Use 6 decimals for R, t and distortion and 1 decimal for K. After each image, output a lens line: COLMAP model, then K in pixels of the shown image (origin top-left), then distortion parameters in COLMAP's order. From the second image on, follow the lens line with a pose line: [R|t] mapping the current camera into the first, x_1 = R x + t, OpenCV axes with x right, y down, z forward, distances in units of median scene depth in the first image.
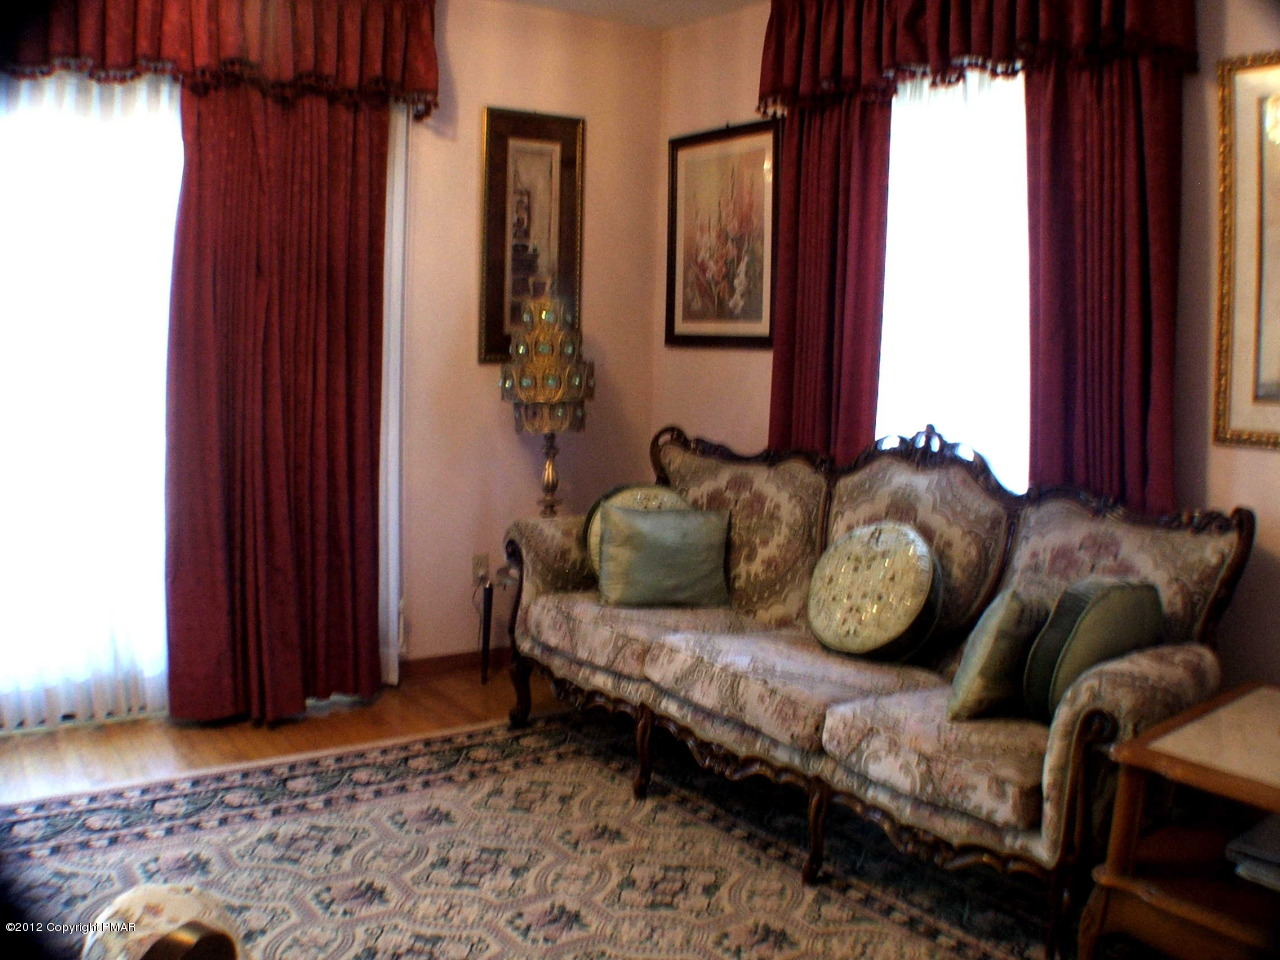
lens RADIAL K [[1152.5, 0, 663.3], [0, 1152.5, 475.7], [0, 0, 1]] dist [-0.282856, 0.141723]
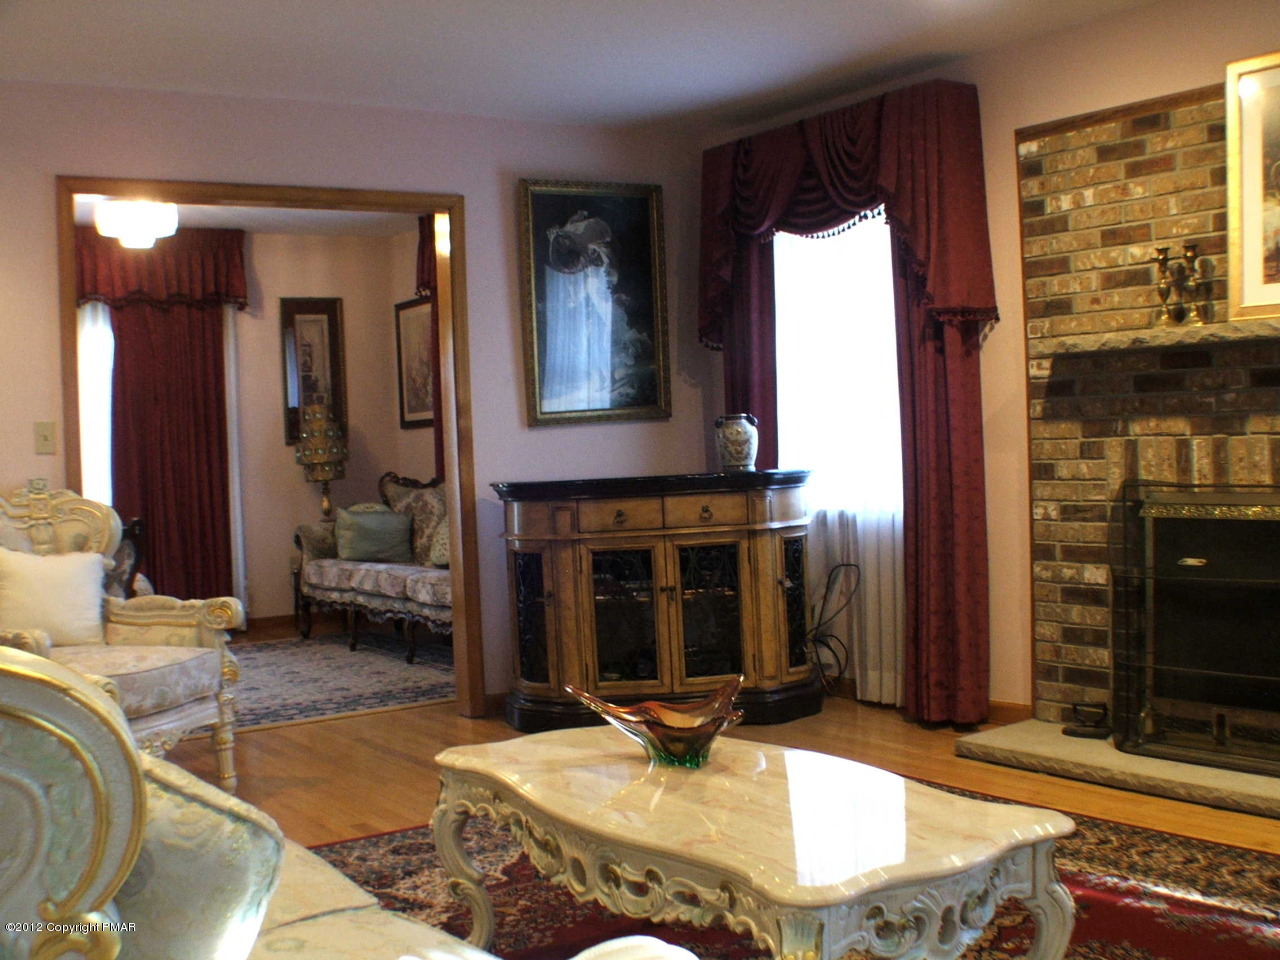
lens RADIAL K [[1449.6, 0, 661.1], [0, 1449.6, 493.0], [0, 0, 1]] dist [-0.234964, 0.154934]
pose [[0.997479, -0.068053, -0.020108, 0.501081], [0.066054, 0.993987, -0.087325, 0.225901], [0.025930, 0.085777, 0.995977, -1.284202]]
